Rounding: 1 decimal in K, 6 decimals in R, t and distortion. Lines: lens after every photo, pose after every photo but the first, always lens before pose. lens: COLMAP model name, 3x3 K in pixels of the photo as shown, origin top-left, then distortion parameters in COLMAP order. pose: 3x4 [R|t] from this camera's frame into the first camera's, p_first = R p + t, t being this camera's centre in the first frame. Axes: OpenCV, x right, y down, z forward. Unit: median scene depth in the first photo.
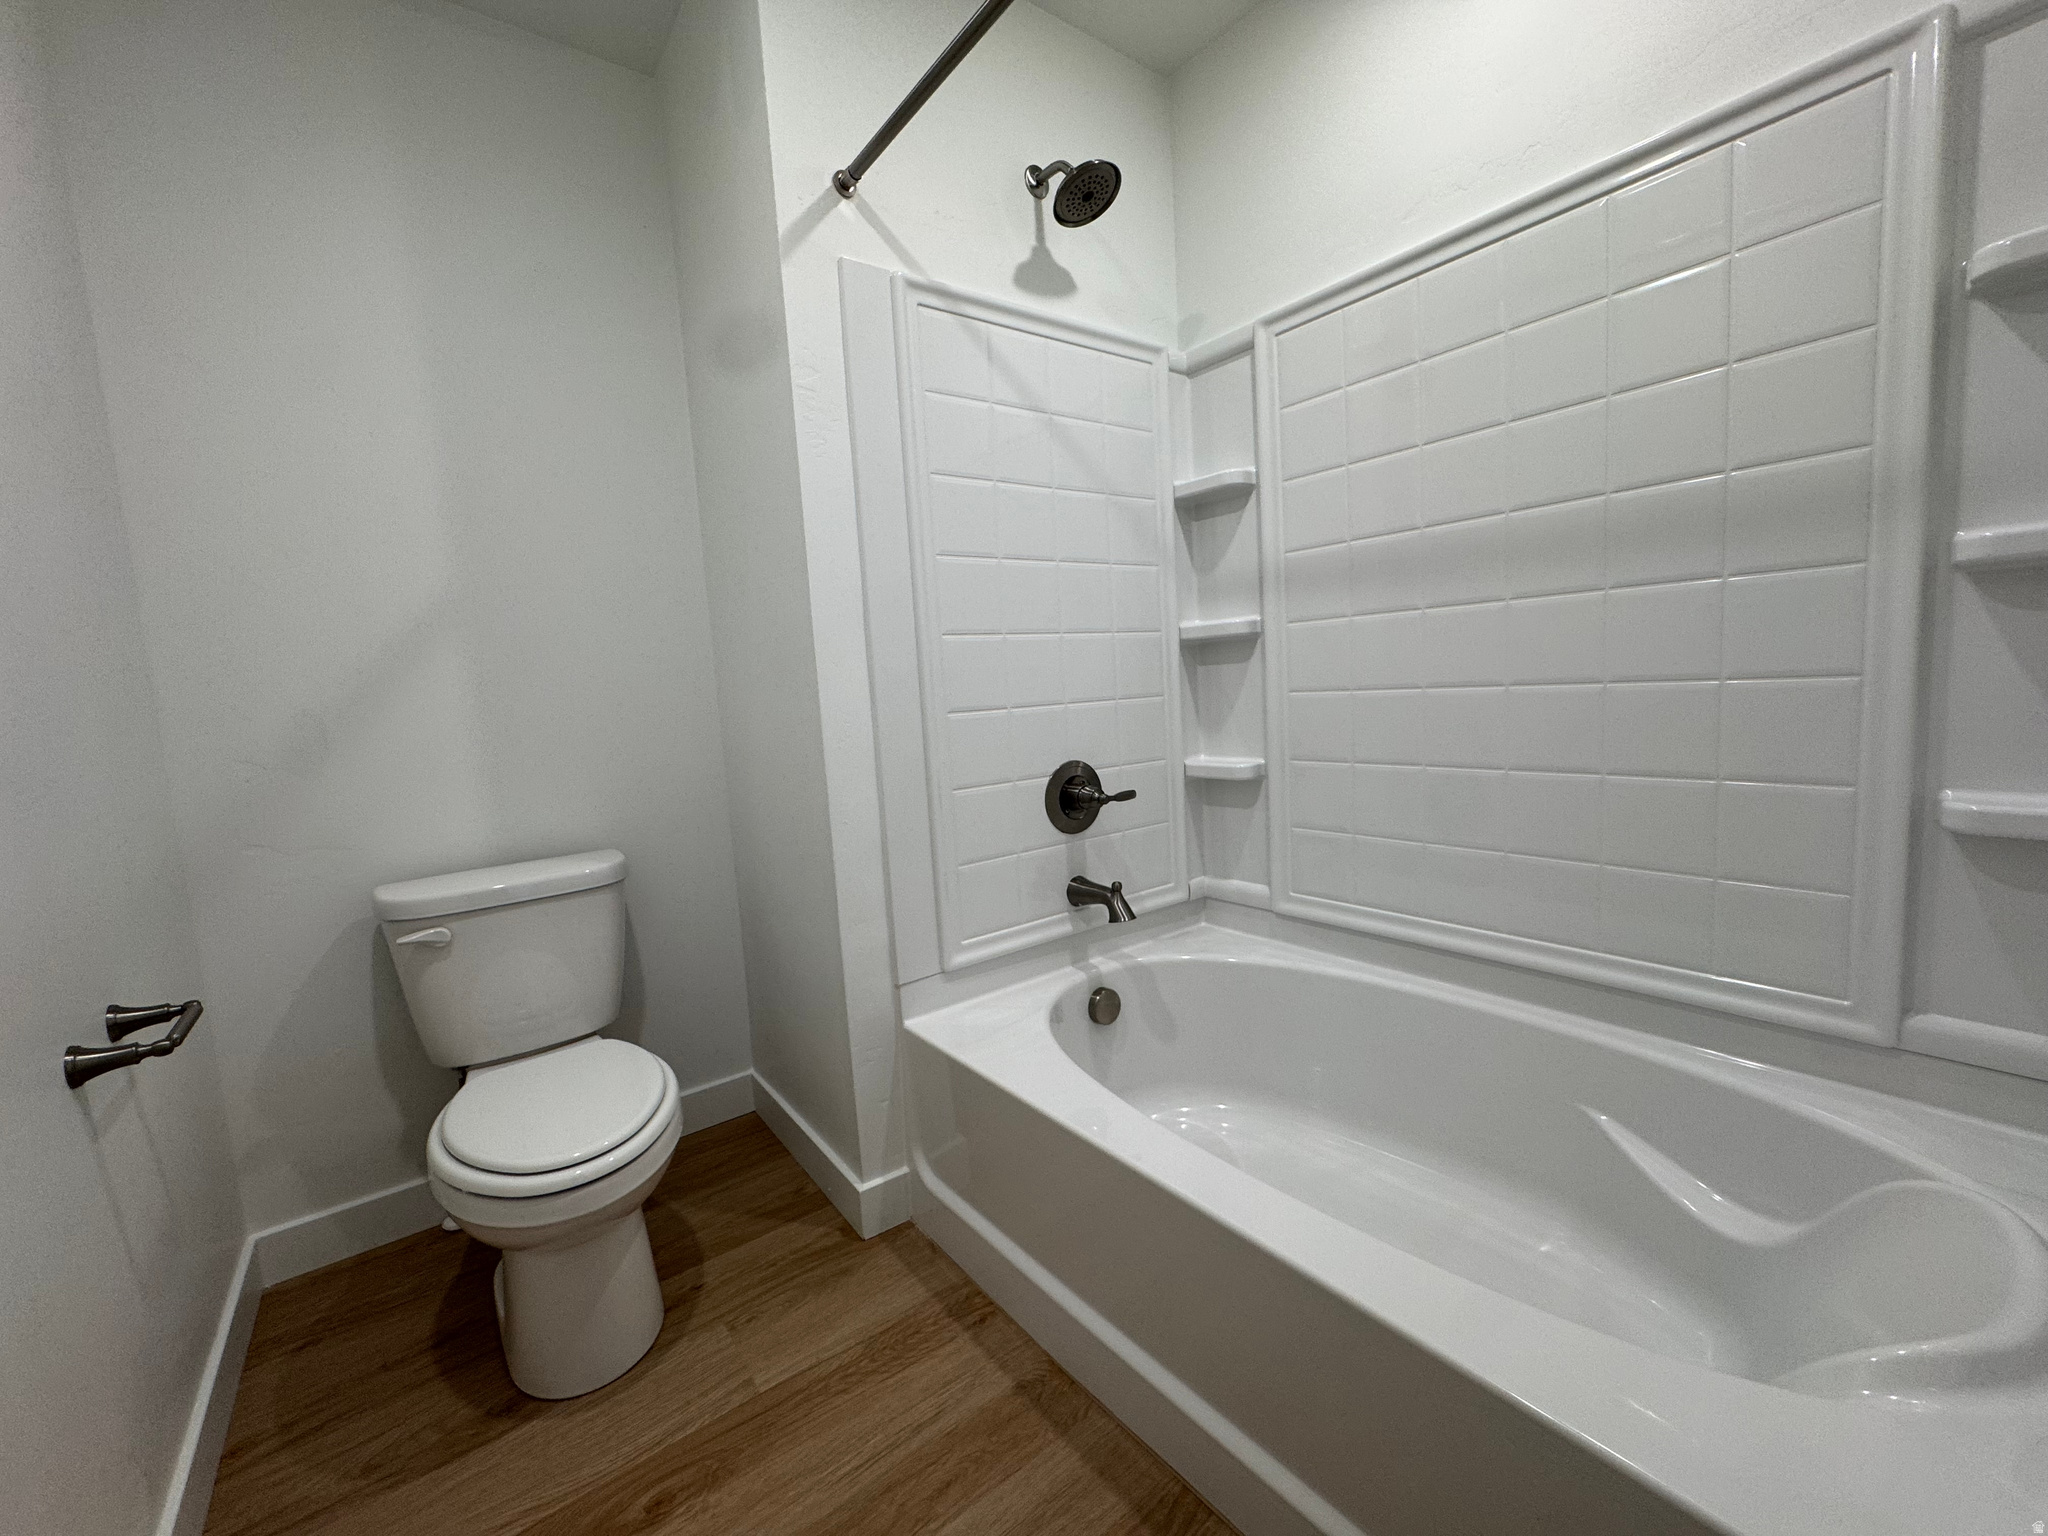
lens RADIAL K [[819.4, 0, 1024.0], [0, 819.4, 768.0], [0, 0, 1]] dist [-0.002677, 0.000152]
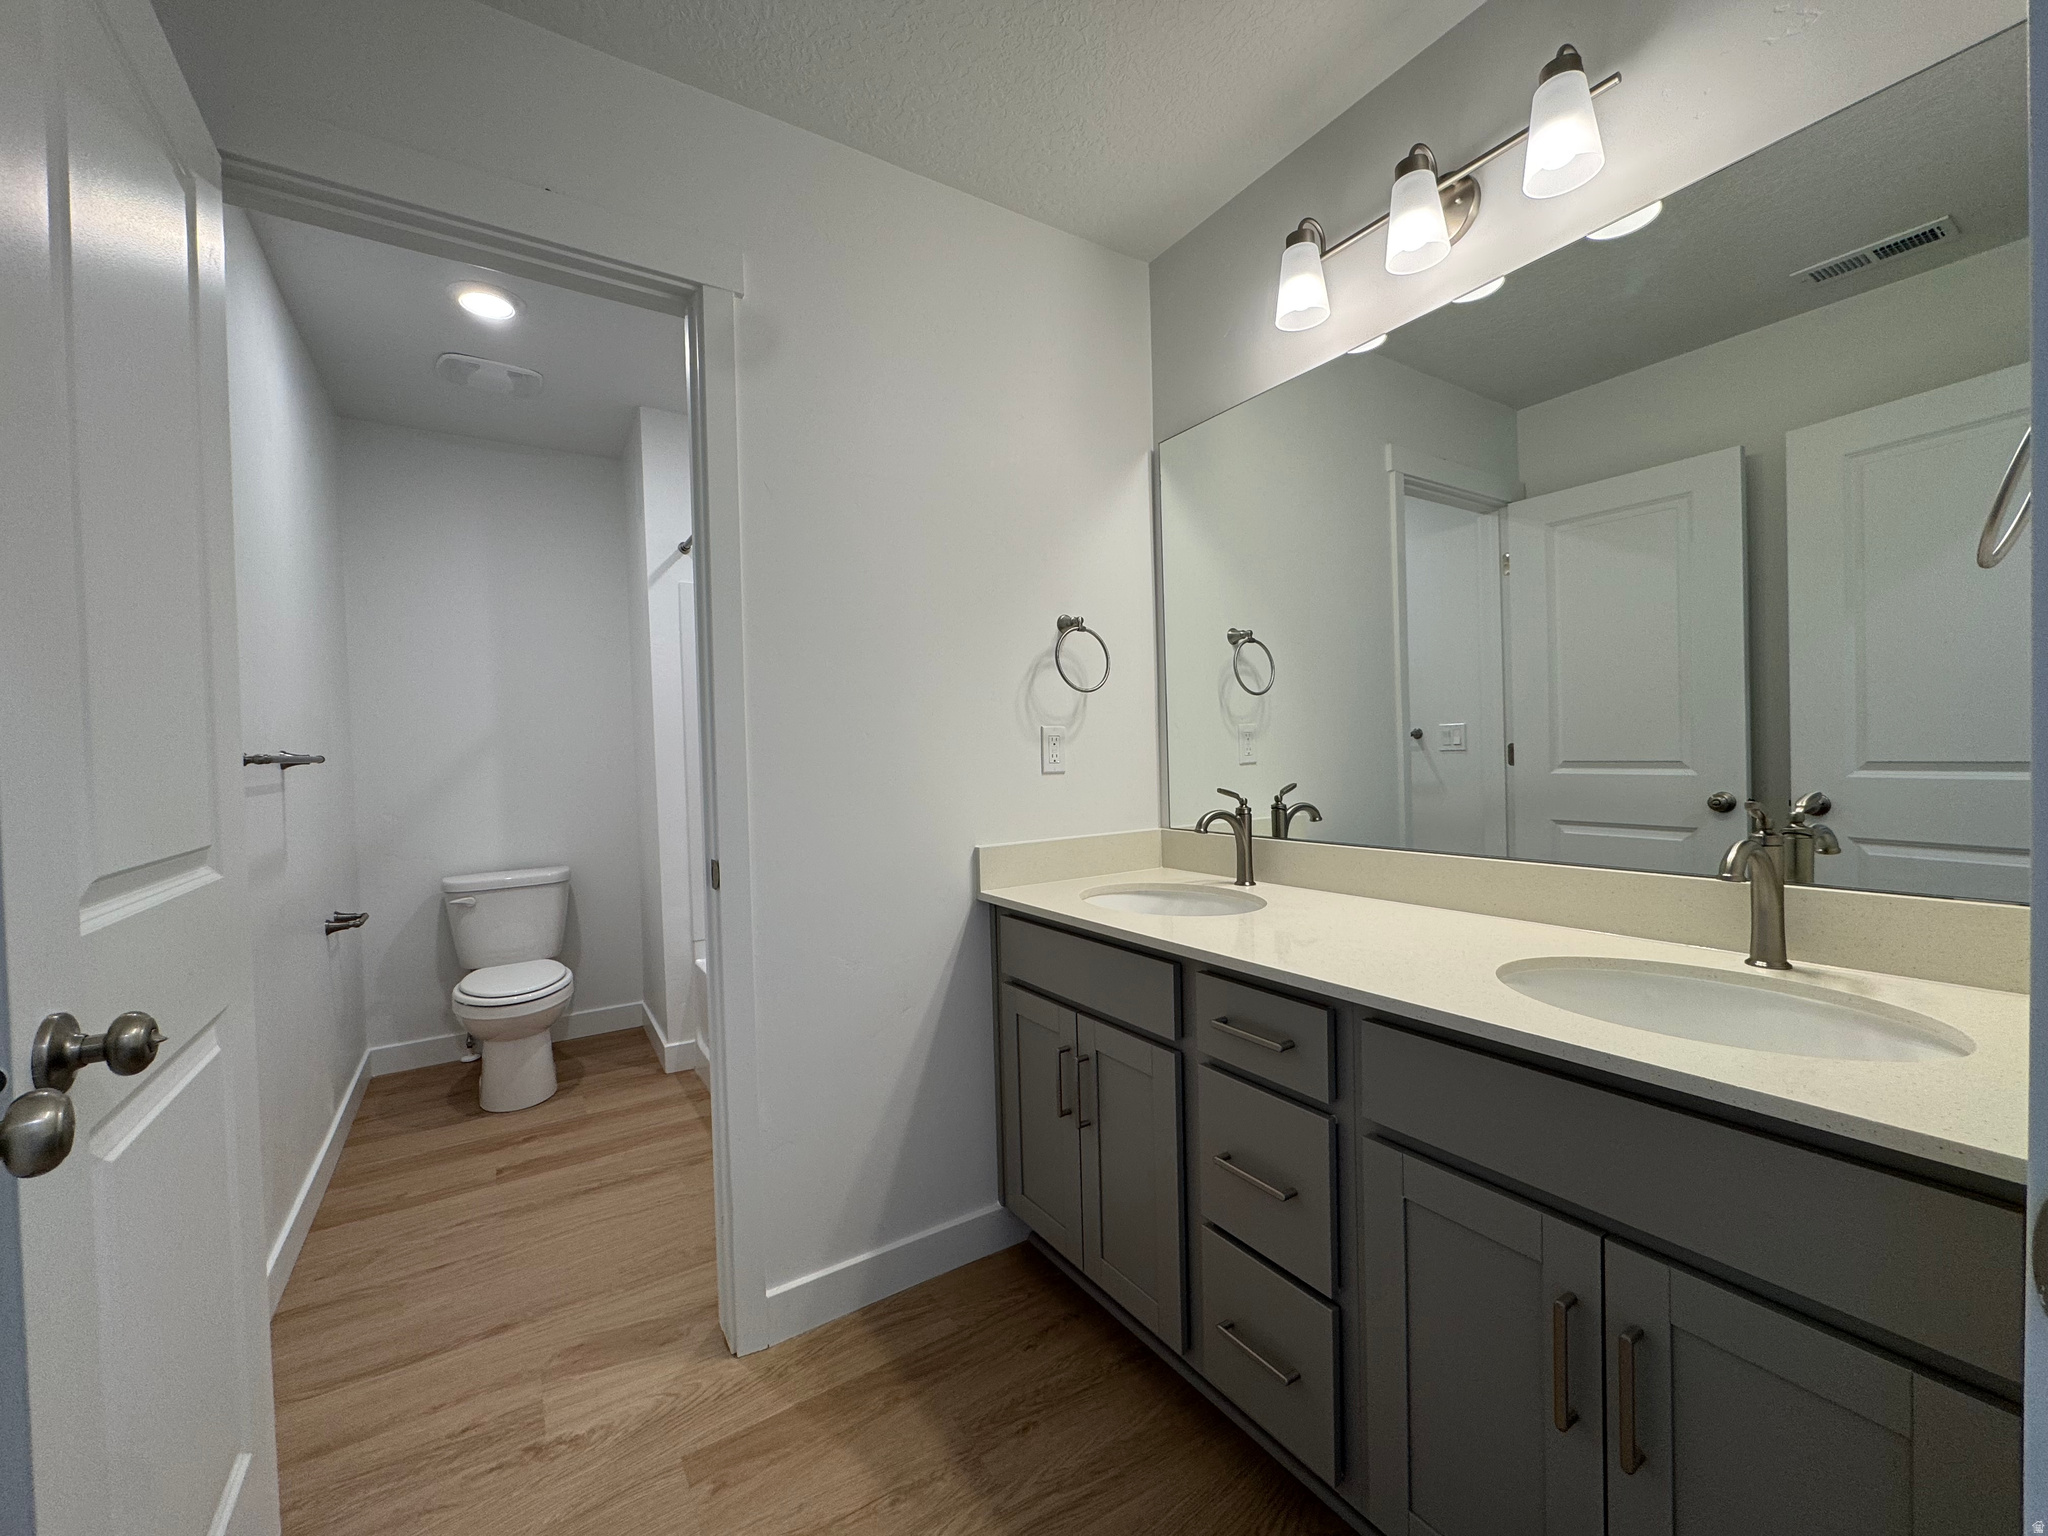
lens RADIAL K [[819.4, 0, 1024.0], [0, 819.4, 768.0], [0, 0, 1]] dist [-0.002677, 0.000152]
pose [[0.996438, 0.030102, -0.078778, 0.846233], [-0.036451, 0.996093, -0.080439, -0.015073], [0.076049, 0.083024, 0.993642, -0.991751]]
